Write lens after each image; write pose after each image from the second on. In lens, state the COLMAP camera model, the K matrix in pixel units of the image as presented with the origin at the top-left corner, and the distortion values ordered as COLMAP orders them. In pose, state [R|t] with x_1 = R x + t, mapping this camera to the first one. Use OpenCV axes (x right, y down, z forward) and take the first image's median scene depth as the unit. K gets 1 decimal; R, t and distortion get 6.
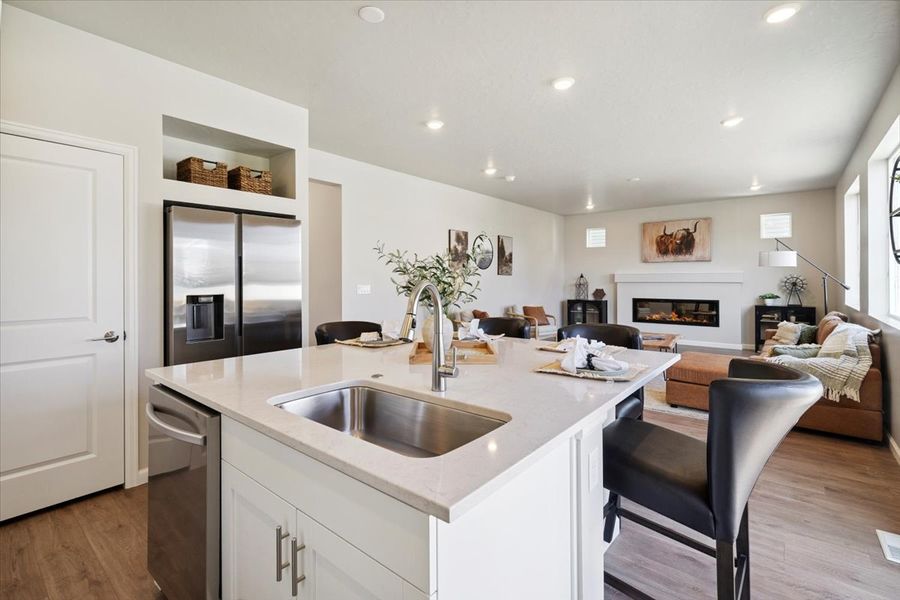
lens RADIAL K [[414.3, 0, 454.7], [0, 414.3, 279.4], [0, 0, 1]] dist [-0.002012, -0.000206]
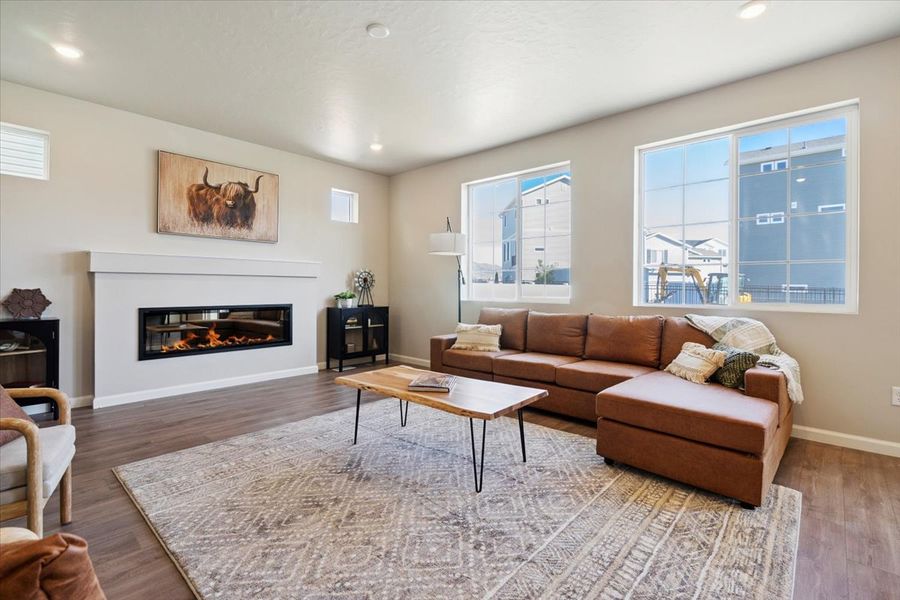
lens RADIAL K [[418.1, 0, 453.4], [0, 418.1, 291.3], [0, 0, 1]] dist [0.002427, 0.000496]
pose [[0.061759, -0.005445, 0.998076, -0.007029], [-0.003244, 0.999979, 0.005656, 0.026126], [-0.998086, -0.003587, 0.061740, 0.711837]]
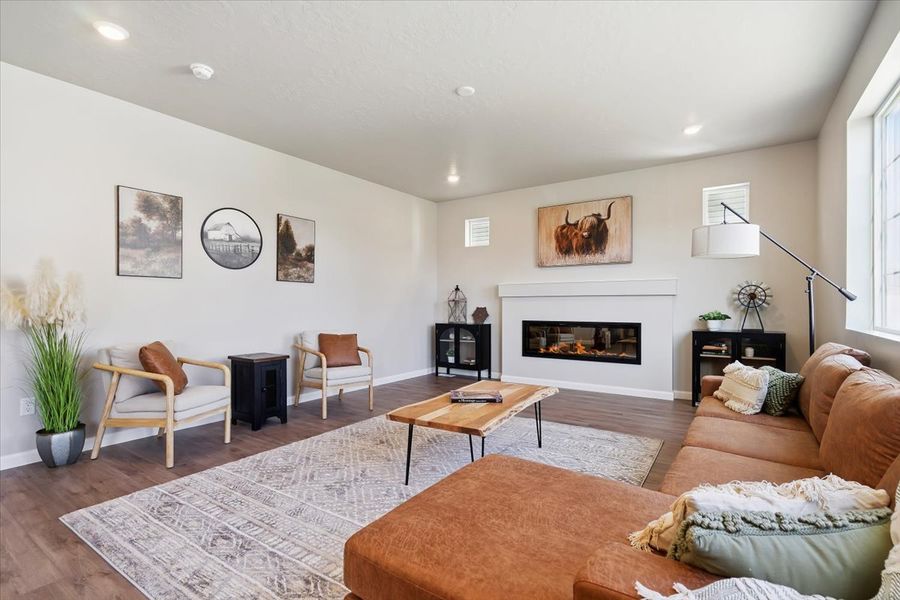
lens RADIAL K [[425.2, 0, 450.2], [0, 425.2, 311.9], [0, 0, 1]] dist [-0.002334, -0.000213]
pose [[0.997001, -0.001239, 0.077377, 0.294447], [-0.000152, 0.999838, 0.017973, 0.021622], [-0.077387, -0.017931, 0.996840, 0.367861]]
